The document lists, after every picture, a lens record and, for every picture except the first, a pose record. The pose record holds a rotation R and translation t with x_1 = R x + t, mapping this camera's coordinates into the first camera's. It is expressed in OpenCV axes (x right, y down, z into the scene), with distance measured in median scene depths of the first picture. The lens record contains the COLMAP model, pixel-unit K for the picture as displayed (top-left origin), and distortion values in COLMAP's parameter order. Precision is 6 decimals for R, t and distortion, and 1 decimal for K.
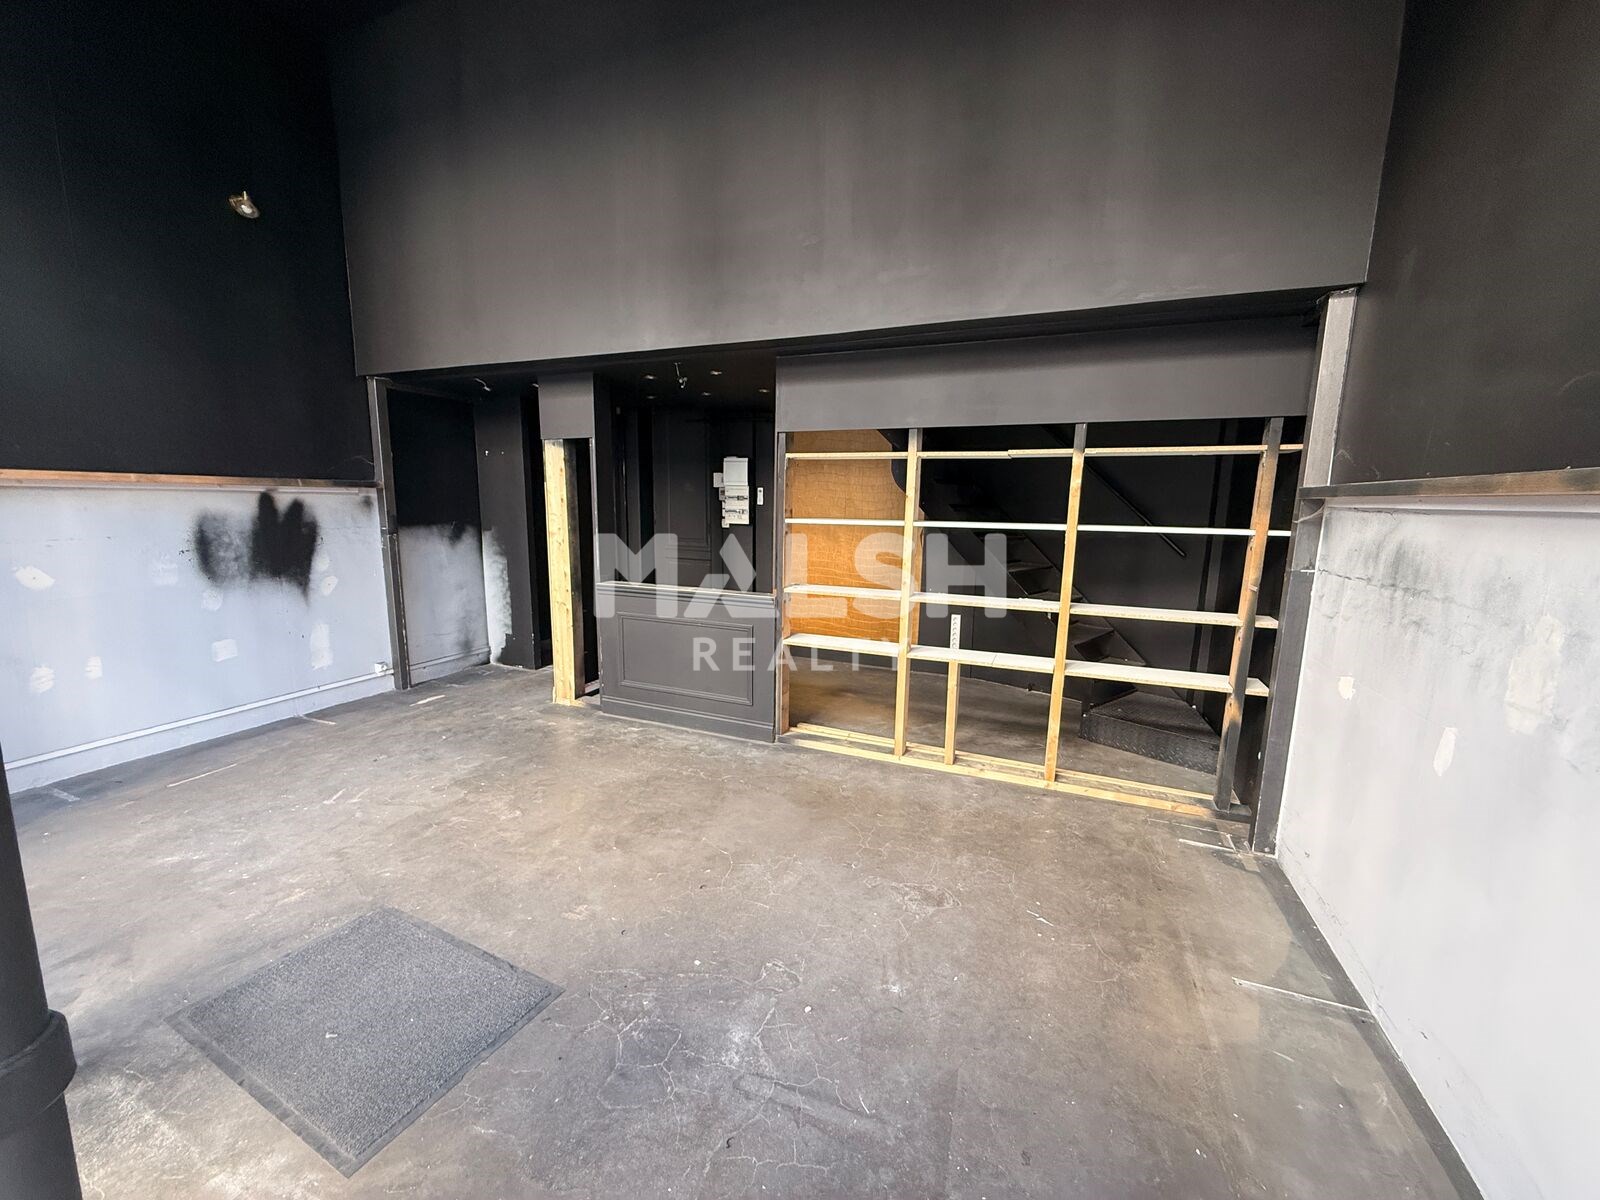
lens RADIAL K [[645.4, 0, 802.6], [0, 645.4, 604.5], [0, 0, 1]] dist [-0.001671, -0.000140]
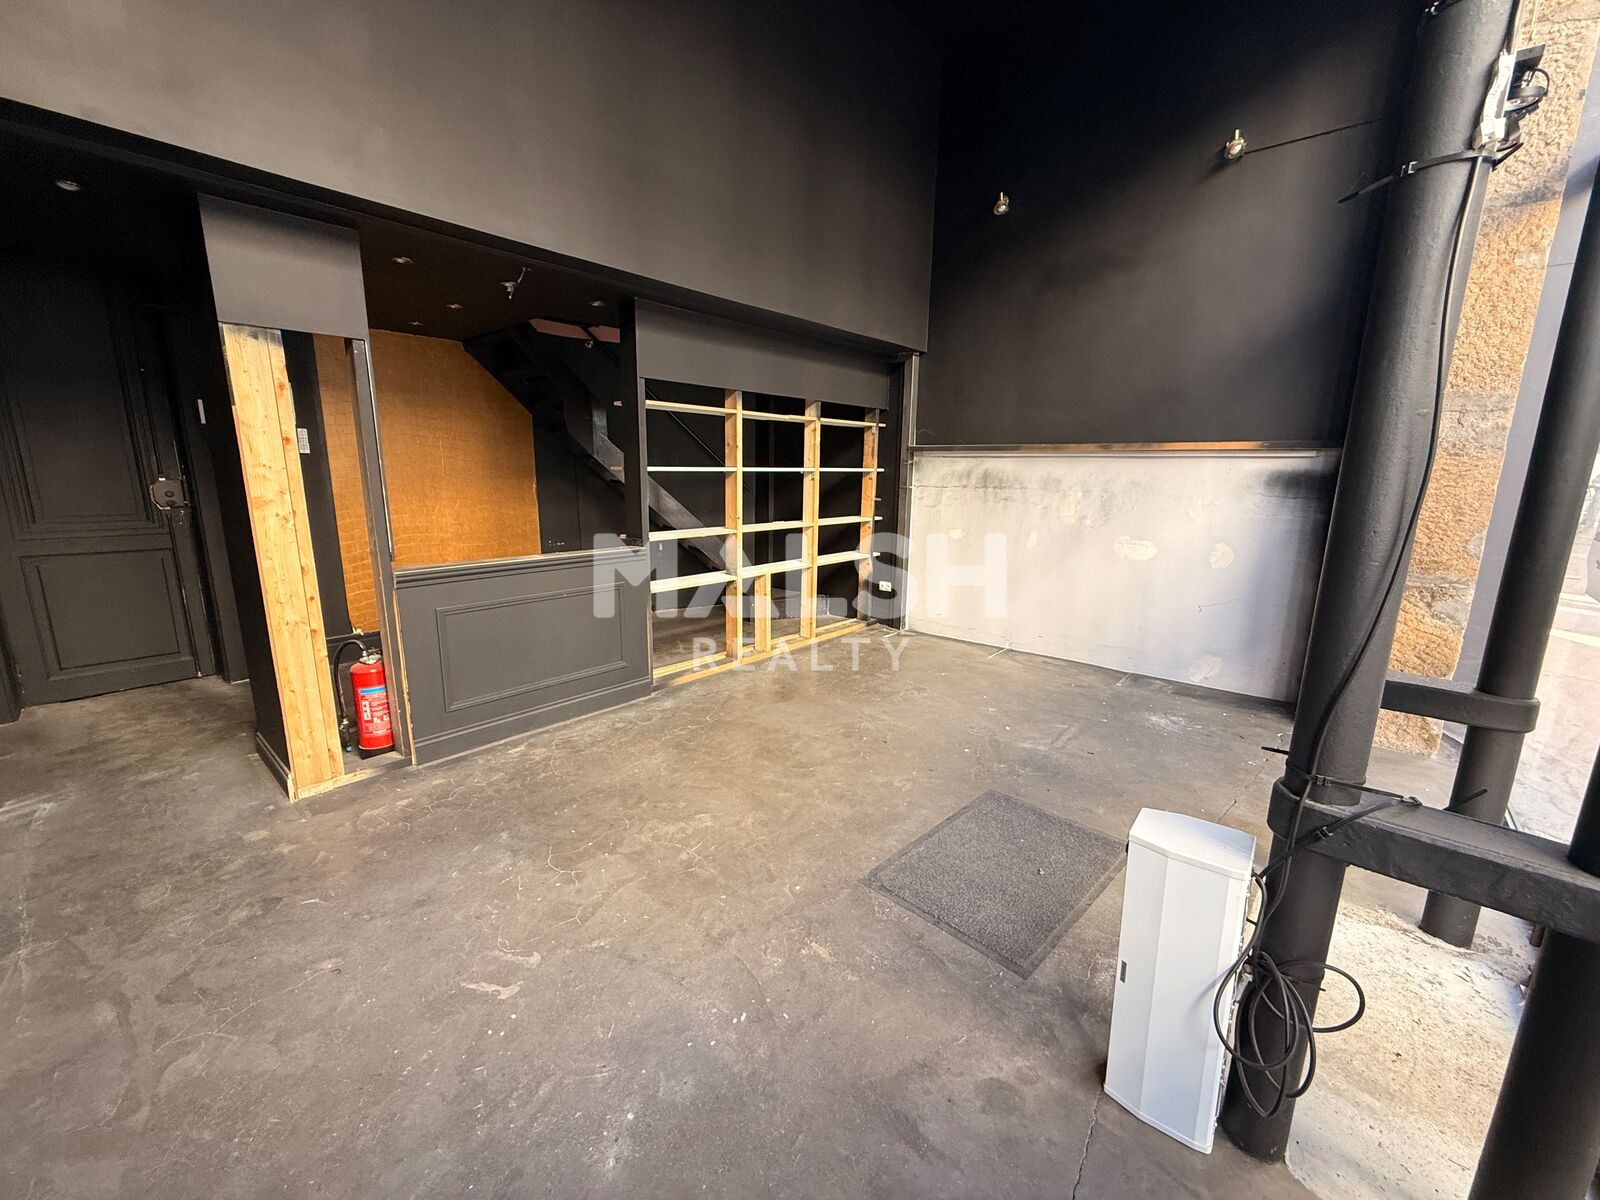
lens RADIAL K [[645.4, 0, 804.0], [0, 645.4, 600.9], [0, 0, 1]] dist [-0.001671, -0.000140]
pose [[0.301869, -0.203306, 0.931419, -1.125068], [0.145190, 0.975404, 0.165851, -0.074195], [-0.942229, 0.085168, 0.323962, 0.568372]]
